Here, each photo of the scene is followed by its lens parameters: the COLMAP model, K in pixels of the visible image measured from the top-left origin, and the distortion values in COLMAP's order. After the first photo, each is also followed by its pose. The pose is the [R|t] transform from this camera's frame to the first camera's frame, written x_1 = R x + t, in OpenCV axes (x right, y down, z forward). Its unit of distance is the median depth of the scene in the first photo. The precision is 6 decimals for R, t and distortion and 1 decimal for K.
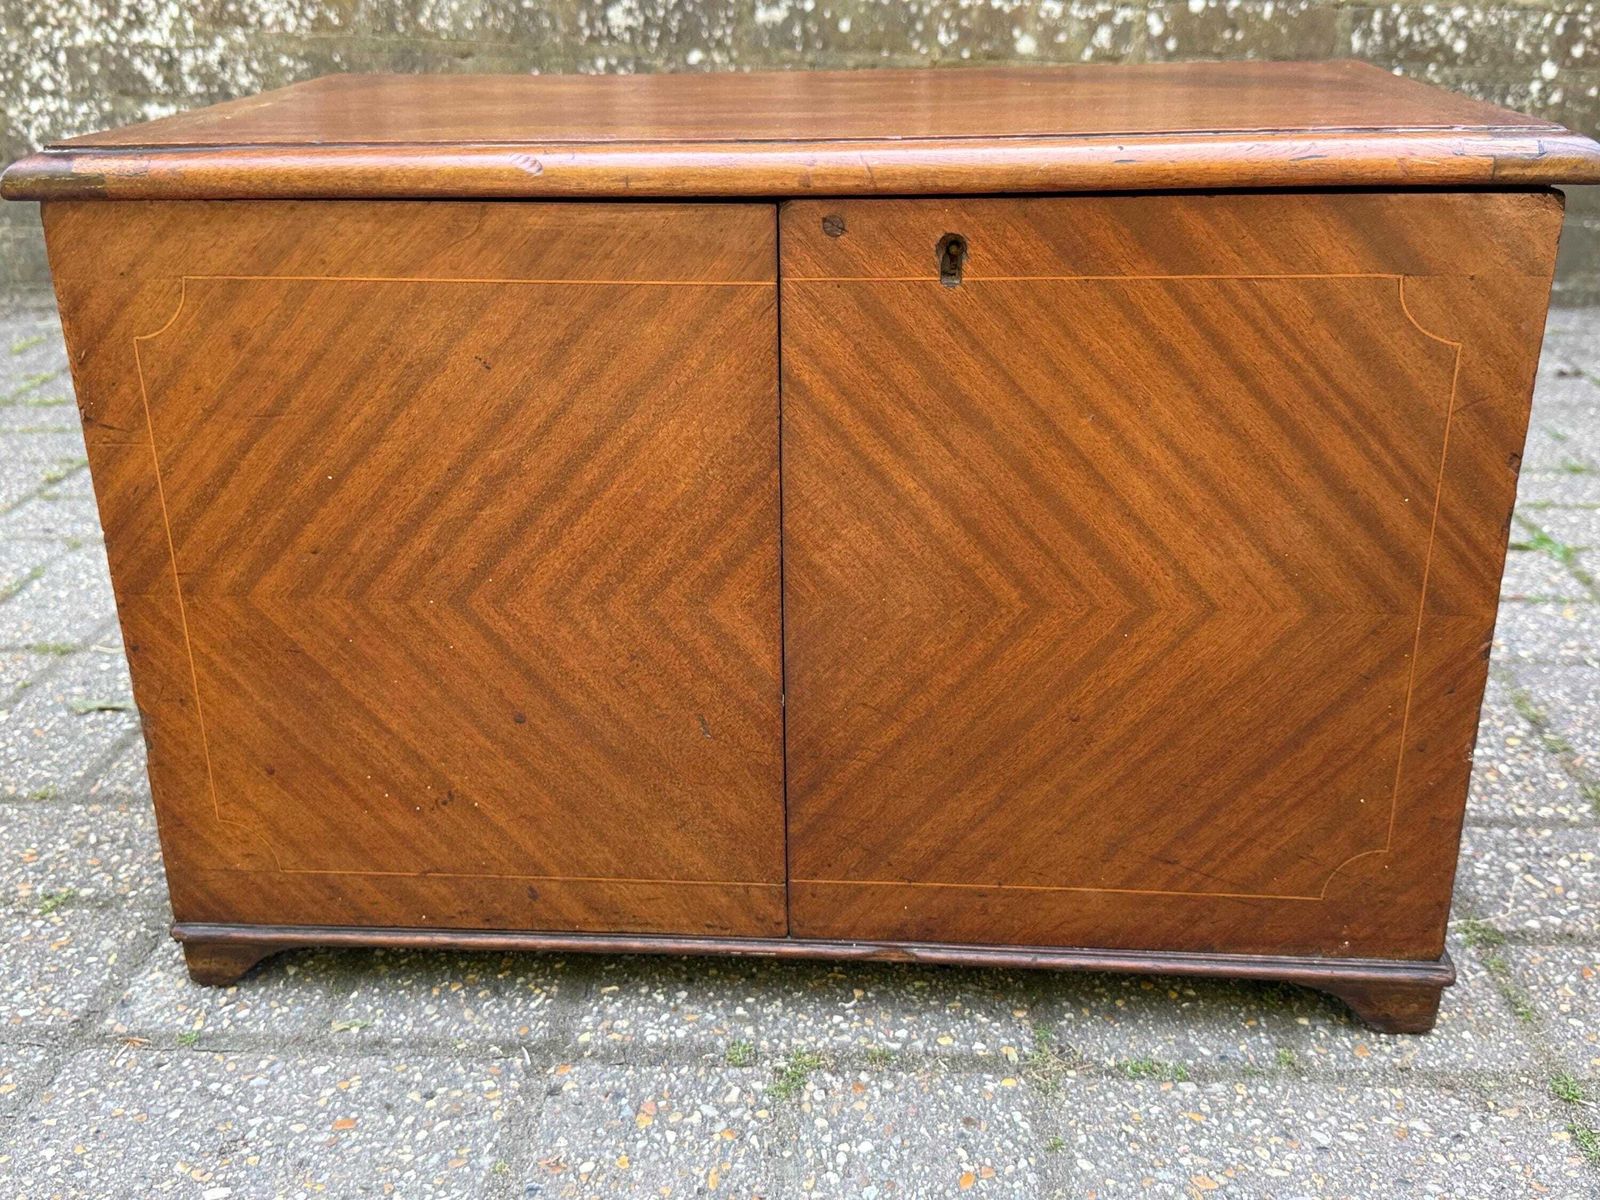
lens RADIAL K [[1576.1, 0, 796.6], [0, 1576.1, 580.7], [0, 0, 1]] dist [0.006464, 0.000000]
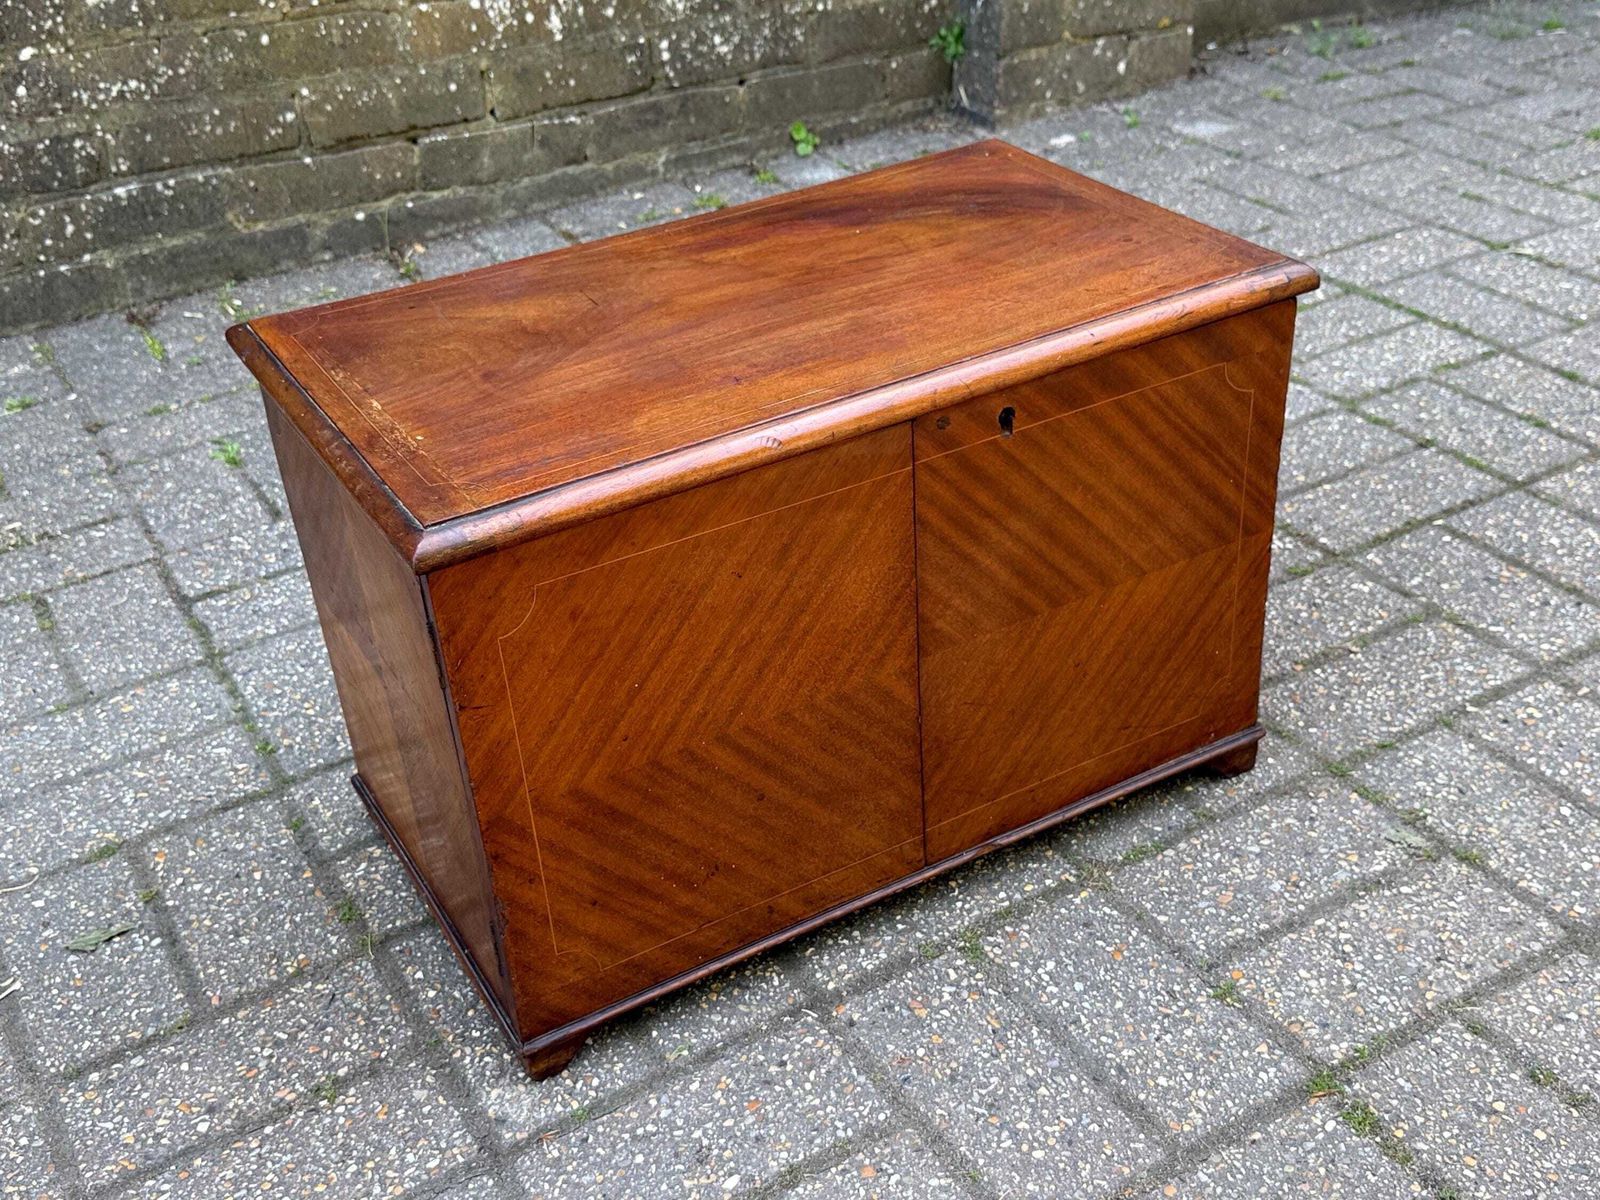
lens RADIAL K [[1777.3, 0, 794.0], [0, 1777.3, 600.7], [0, 0, 1]] dist [0.040147, 0.000000]
pose [[0.825927, -0.322105, 0.462702, -0.821505], [0.254933, 0.945395, 0.203070, -0.388471], [-0.502846, -0.049763, 0.862942, -0.369219]]
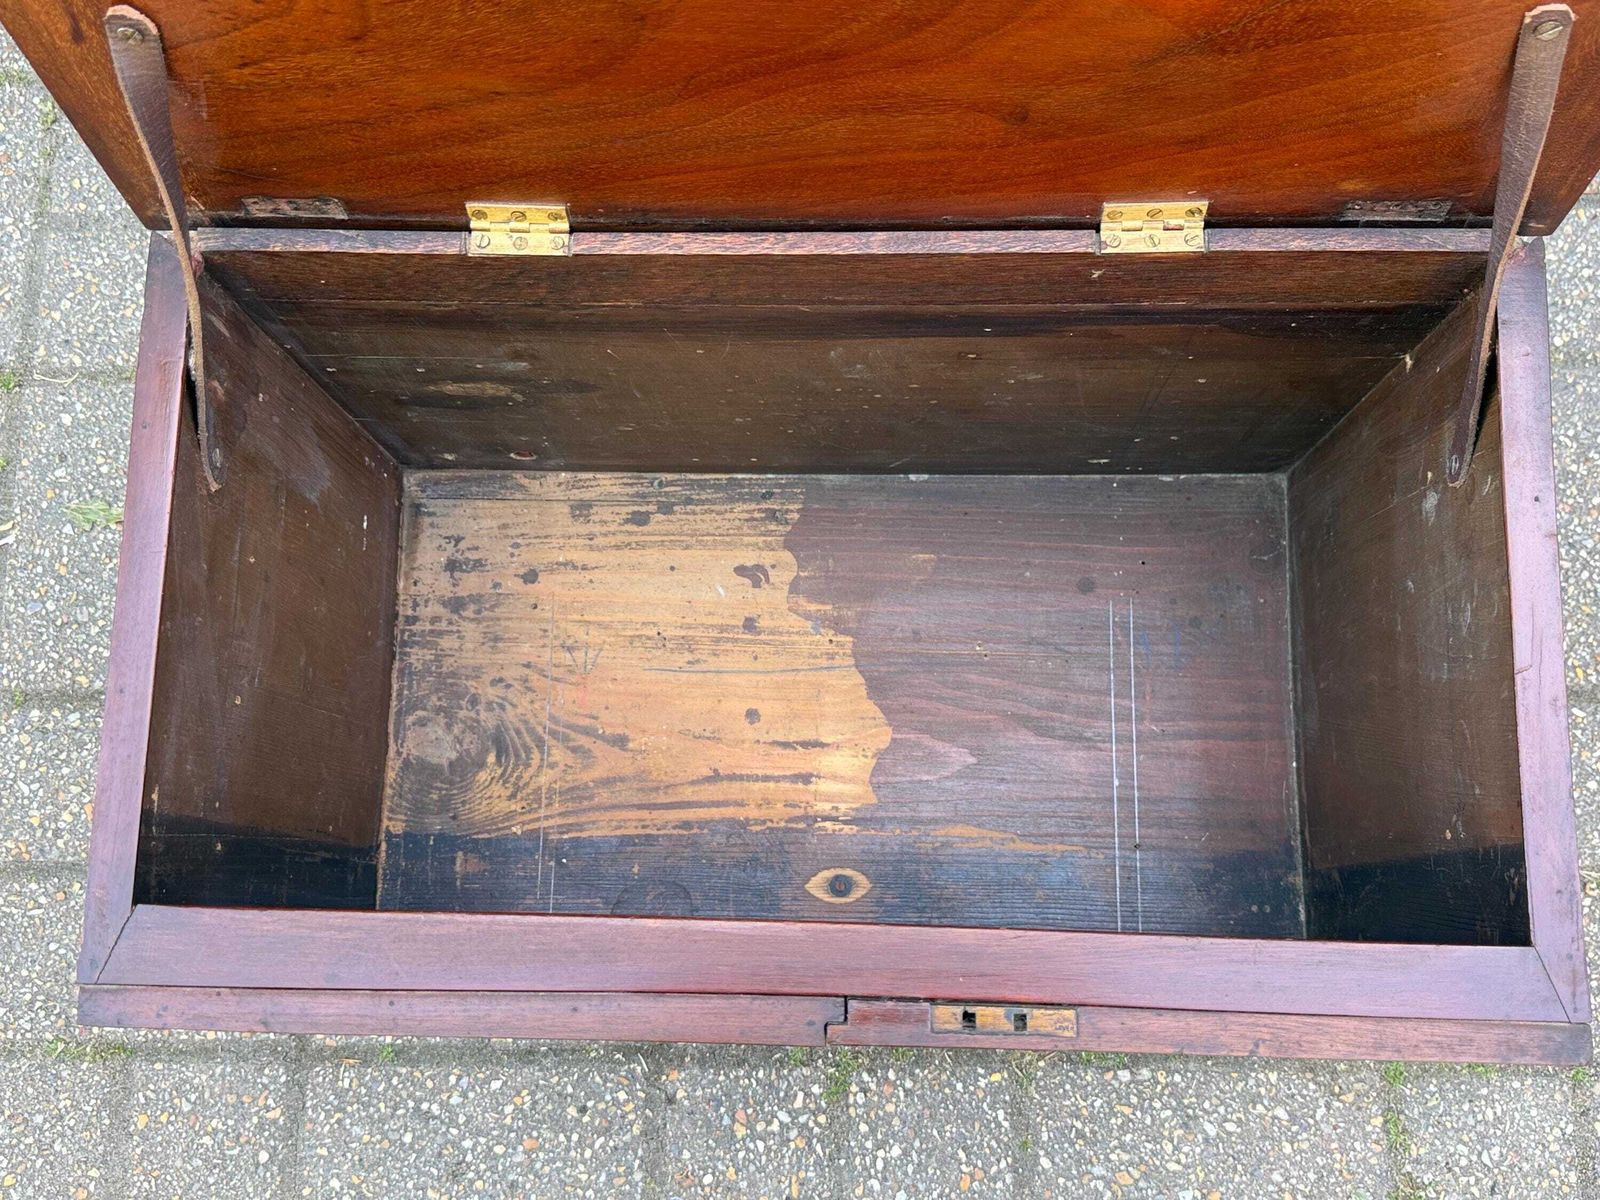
lens RADIAL K [[1571.7, 0, 786.8], [0, 1571.7, 594.2], [0, 0, 1]] dist [0.005101, 0.000000]
pose [[0.997447, -0.070916, -0.008407, -0.007489], [0.046199, 0.551007, 0.833221, -1.065335], [-0.054456, -0.831482, 0.552877, 0.589362]]
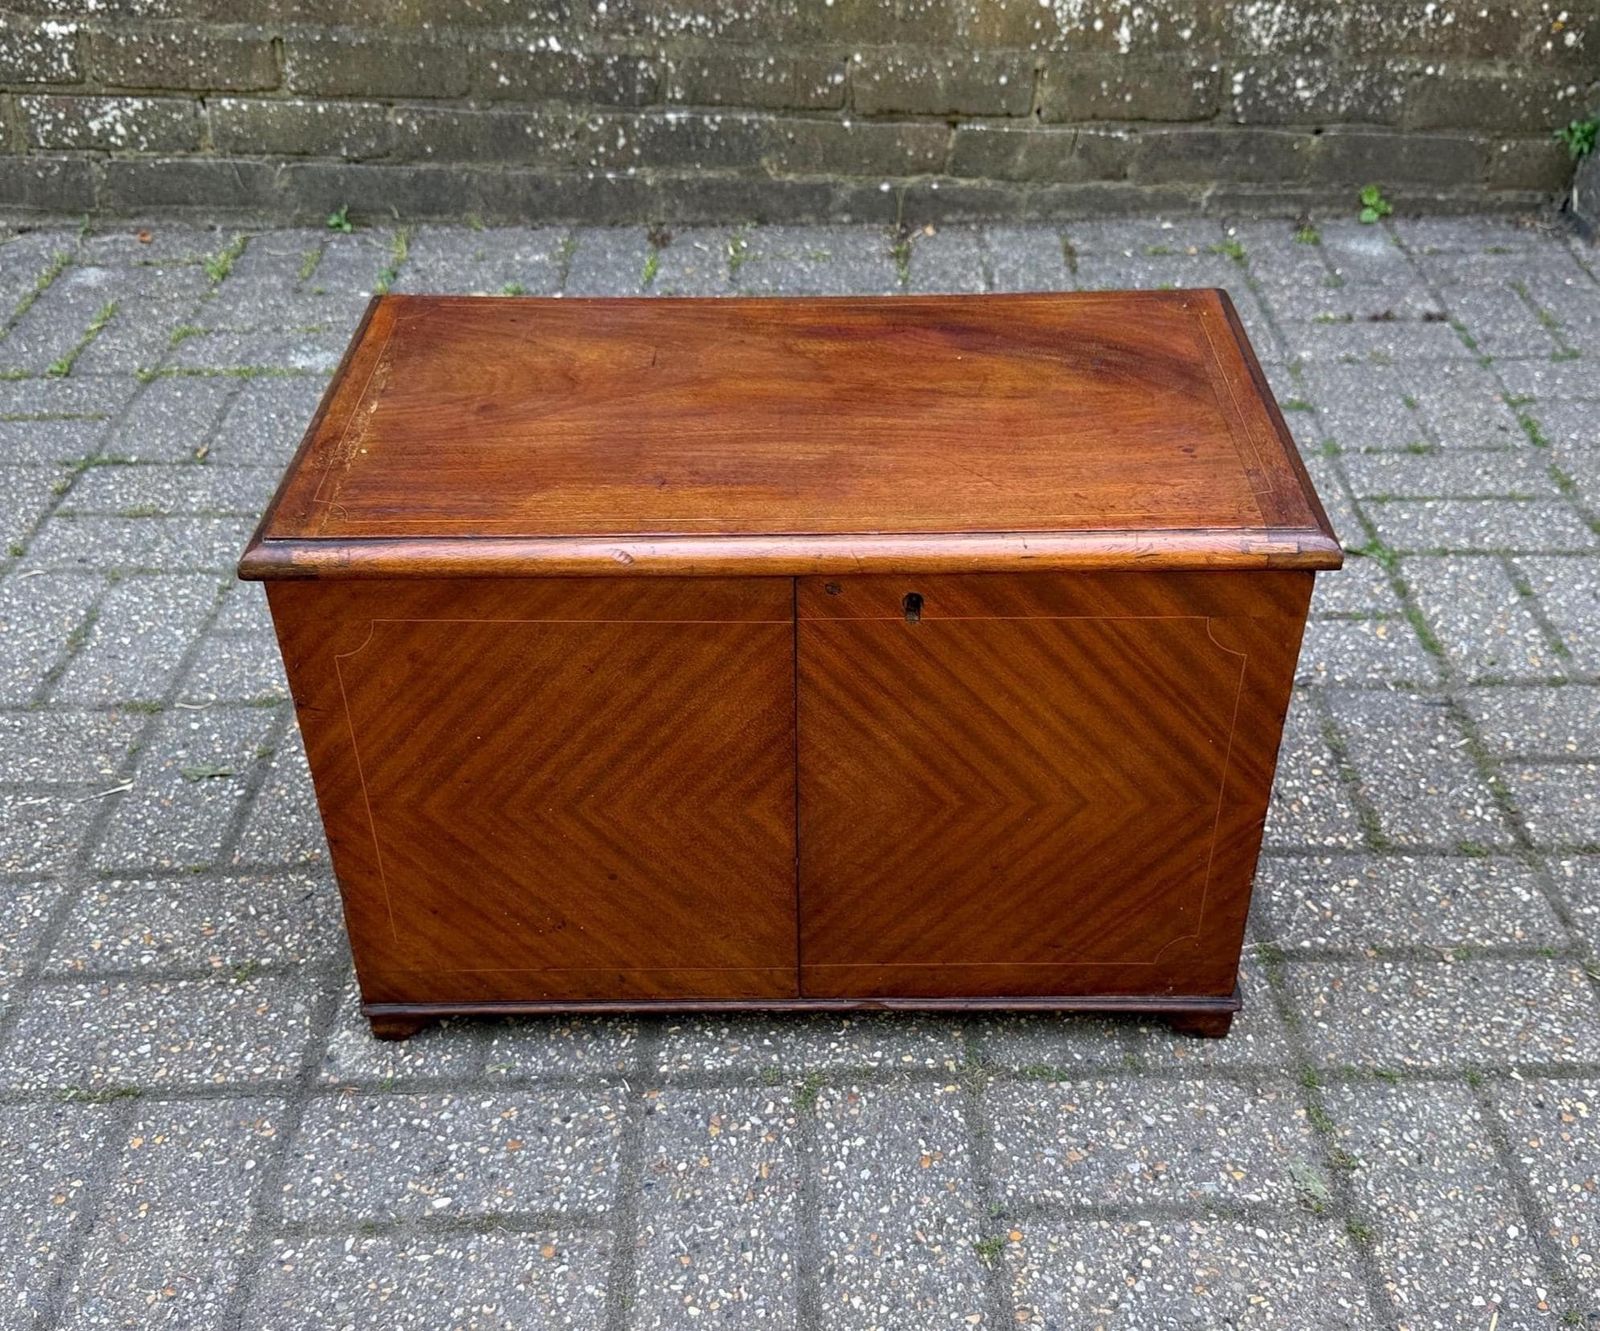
lens RADIAL K [[1702.4, 0, 834.1], [0, 1702.4, 701.9], [0, 0, 1]] dist [0.041106, 0.000000]
pose [[0.996025, -0.040295, 0.079439, -0.091308], [0.019787, 0.969638, 0.243744, -0.440048], [-0.086849, -0.241203, 0.966581, -0.483077]]
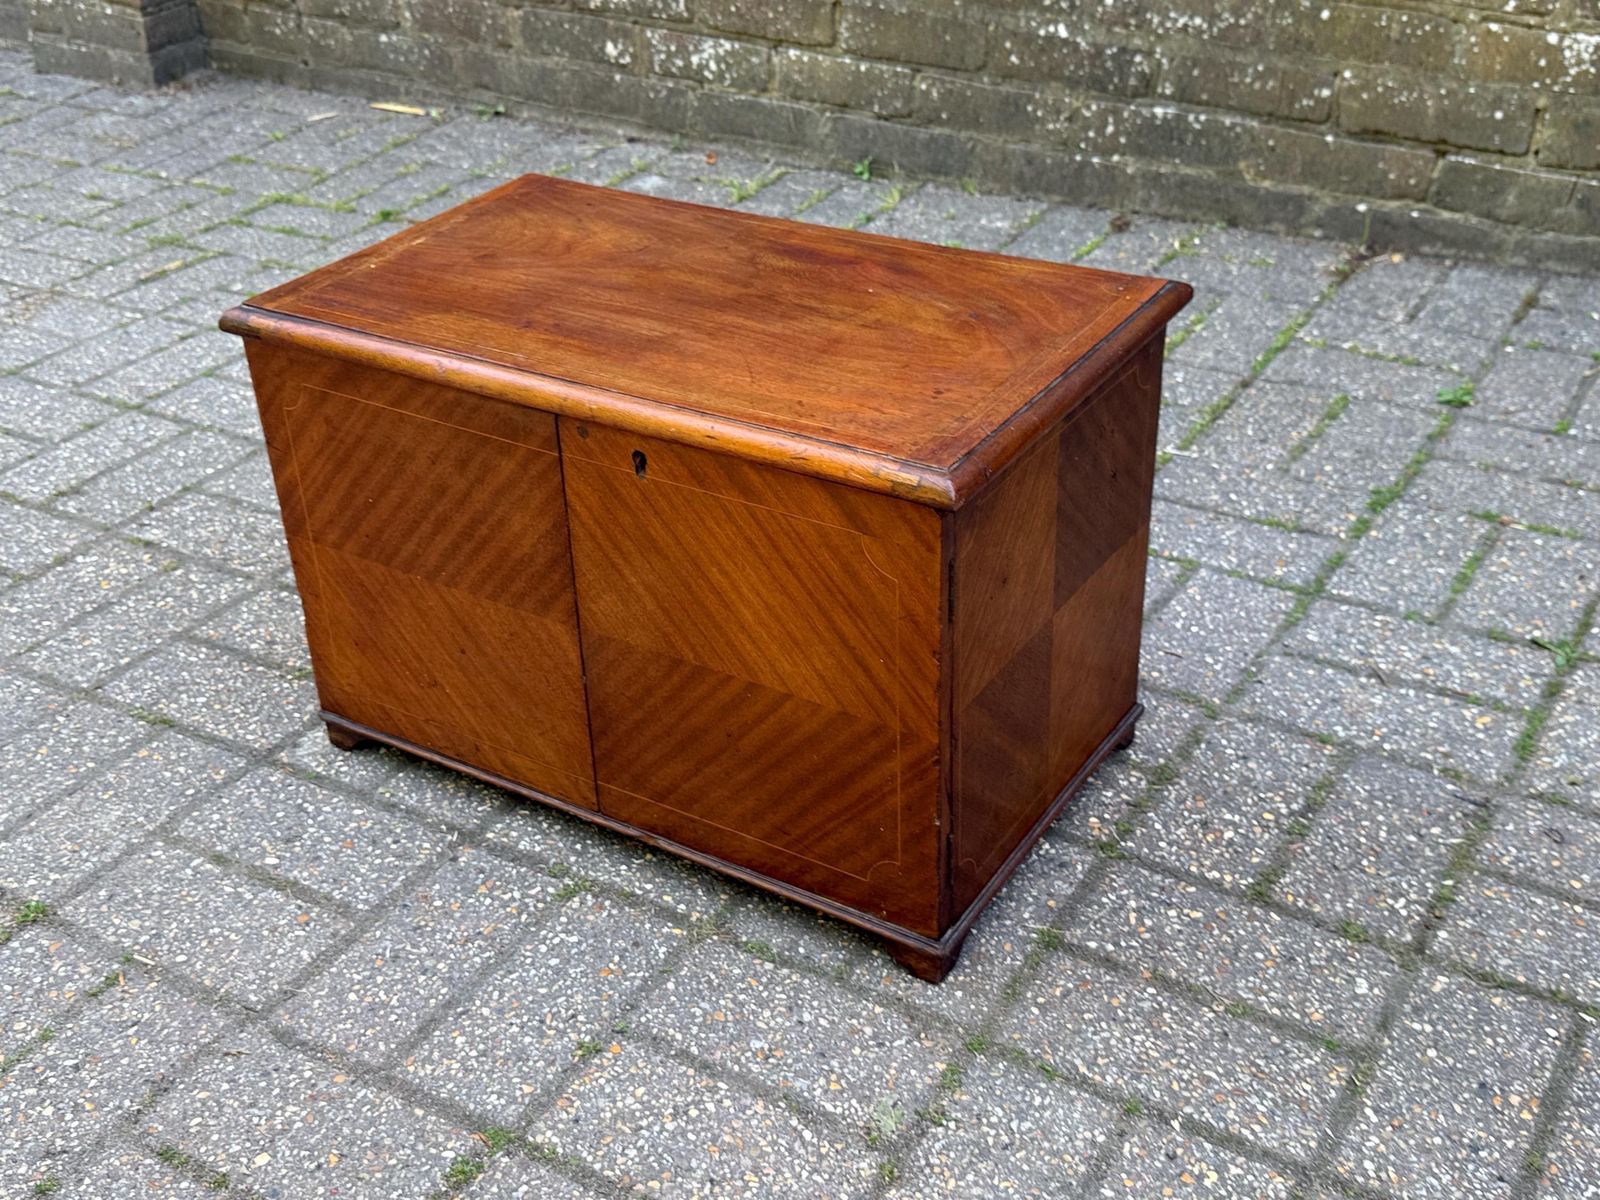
lens RADIAL K [[1777.3, 0, 795.2], [0, 1777.3, 599.8], [0, 0, 1]] dist [0.040147, 0.000000]
pose [[0.888709, 0.222375, -0.400932, 0.905663], [-0.149902, 0.967369, 0.204272, -0.414464], [0.433274, -0.121438, 0.893043, -0.568087]]
